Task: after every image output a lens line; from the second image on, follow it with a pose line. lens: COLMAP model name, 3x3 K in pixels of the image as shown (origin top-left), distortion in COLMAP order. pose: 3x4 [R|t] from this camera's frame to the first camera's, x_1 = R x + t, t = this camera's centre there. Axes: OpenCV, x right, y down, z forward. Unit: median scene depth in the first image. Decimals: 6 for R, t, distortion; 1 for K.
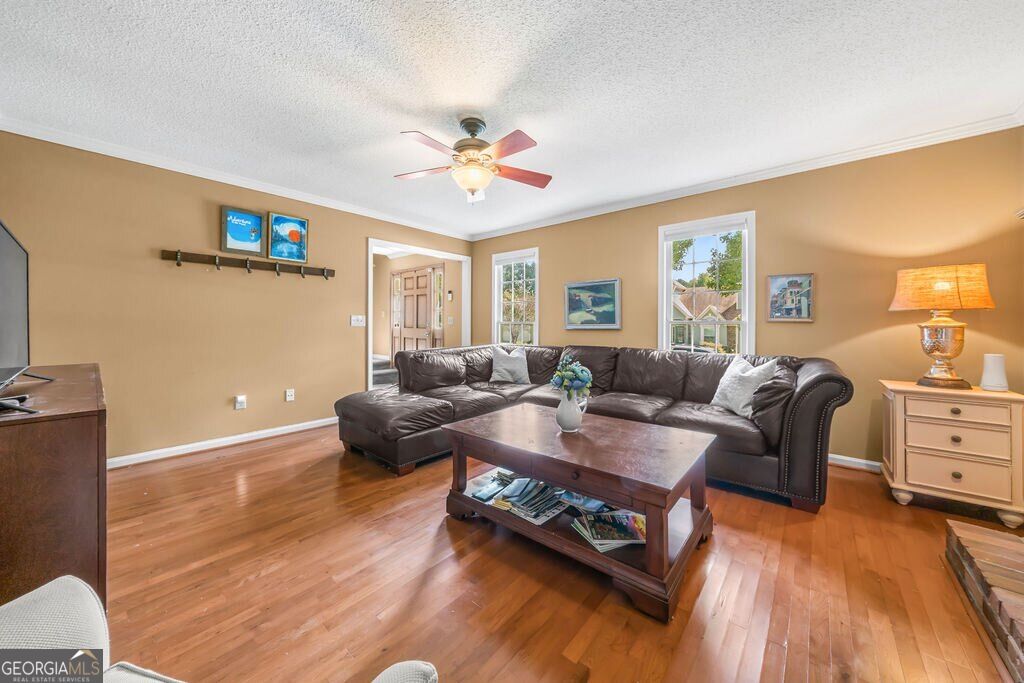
lens RADIAL K [[356.1, 0, 509.8], [0, 356.1, 322.4], [0, 0, 1]] dist [-0.001060, 0.000017]
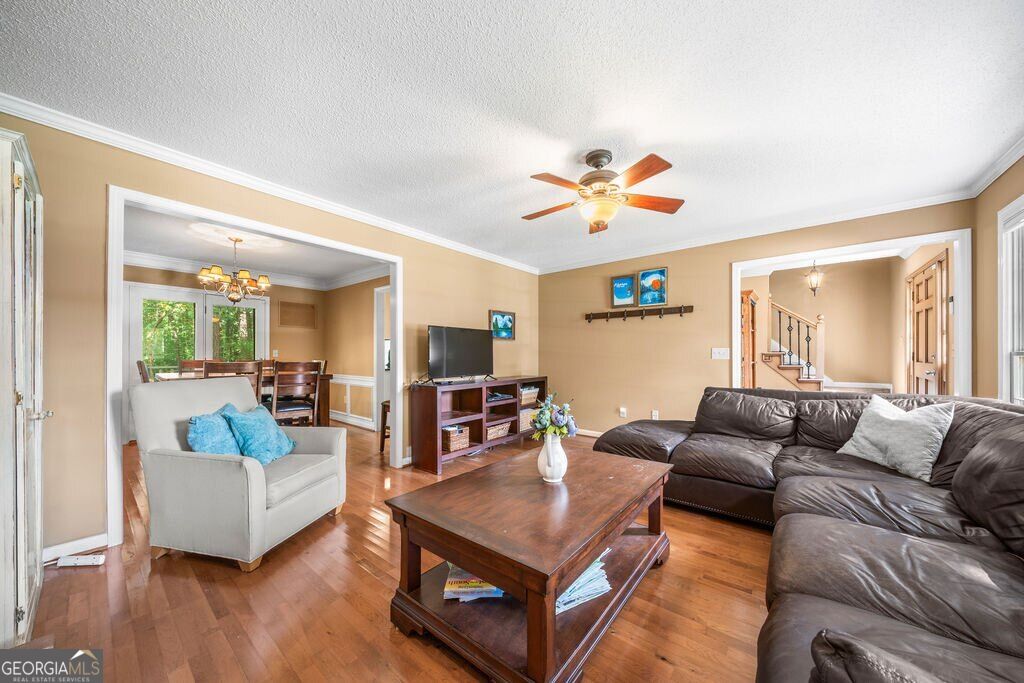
lens RADIAL K [[356.1, 0, 521.4], [0, 356.1, 355.3], [0, 0, 1]] dist [-0.001060, 0.000017]
pose [[0.040883, -0.003901, -0.999156, 0.571960], [0.007076, 0.999968, -0.003615, -0.000750], [0.999139, -0.006922, 0.040909, 0.482961]]
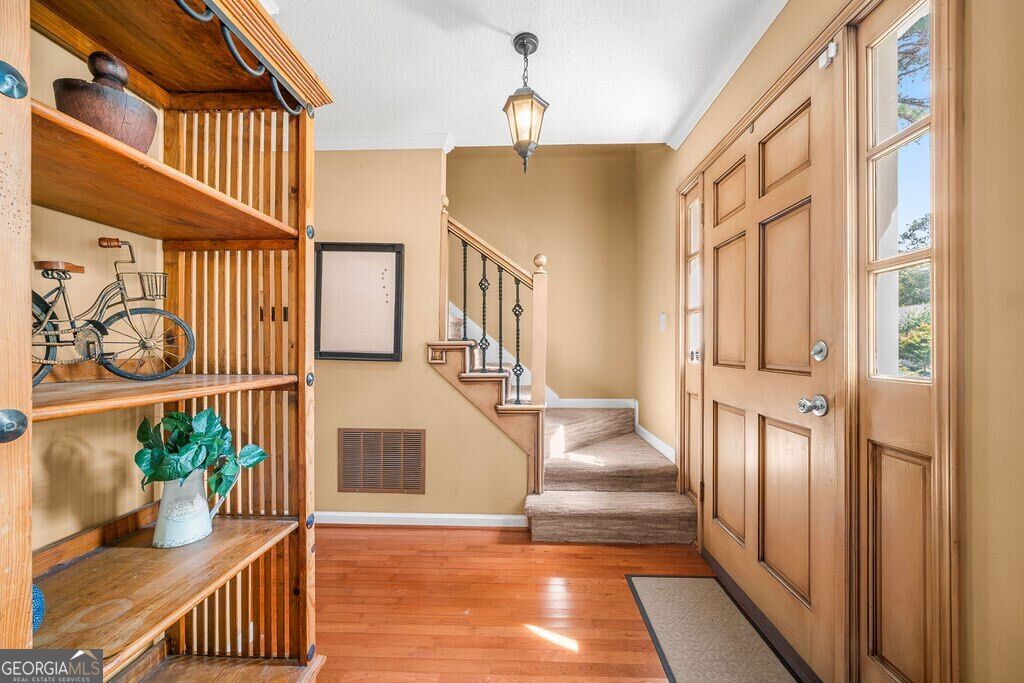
lens RADIAL K [[394.6, 0, 514.0], [0, 394.6, 349.3], [0, 0, 1]] dist [0.001026, 0.000182]
pose [[0.618065, -0.001305, -0.786126, -0.282523], [0.004681, 0.999987, 0.002020, 0.001992], [0.786113, -0.004928, 0.618063, 1.270581]]
